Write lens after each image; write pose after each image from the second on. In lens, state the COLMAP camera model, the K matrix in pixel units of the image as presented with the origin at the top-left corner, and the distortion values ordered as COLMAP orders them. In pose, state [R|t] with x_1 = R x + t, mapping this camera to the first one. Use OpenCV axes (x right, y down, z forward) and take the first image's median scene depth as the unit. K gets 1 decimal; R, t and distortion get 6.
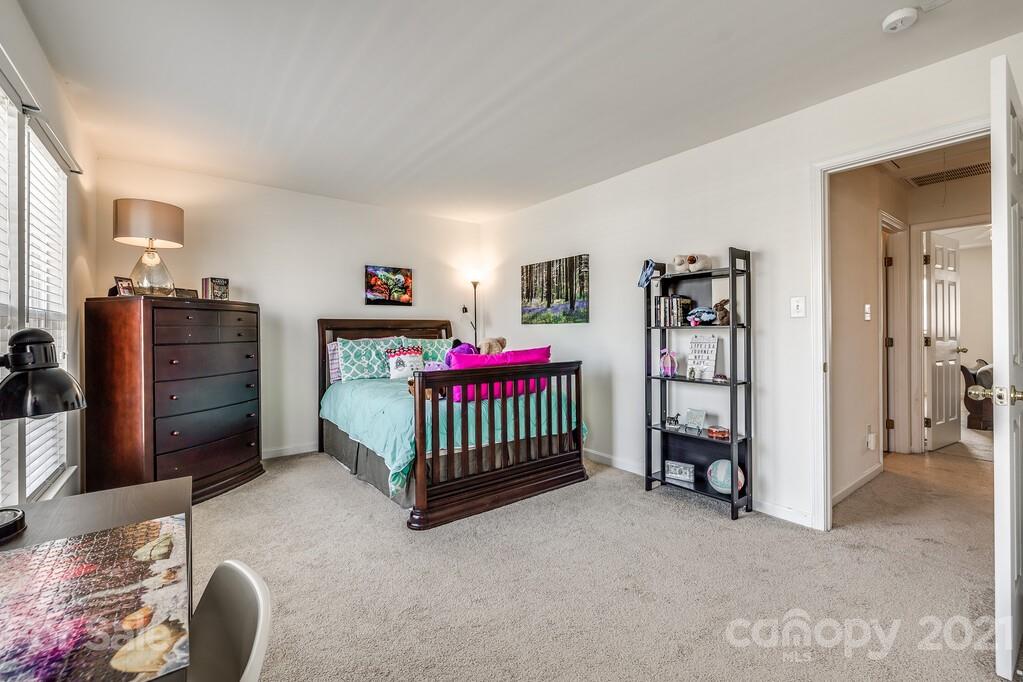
lens RADIAL K [[440.9, 0, 511.5], [0, 440.9, 341.0], [0, 0, 1]] dist [0.000954, 0.000342]
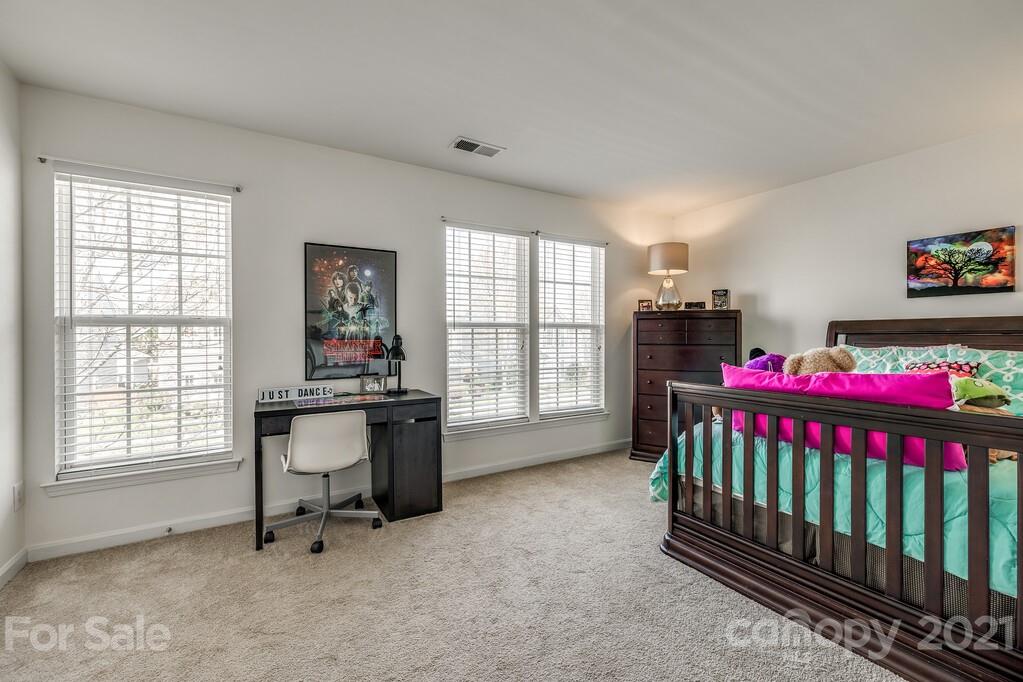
lens RADIAL K [[440.9, 0, 511.5], [0, 440.9, 341.0], [0, 0, 1]] dist [0.000954, 0.000342]
pose [[-0.121931, 0.019511, -0.992347, 0.440483], [-0.021273, 0.999526, 0.022266, -0.016292], [0.992311, 0.023825, -0.121458, 0.463767]]
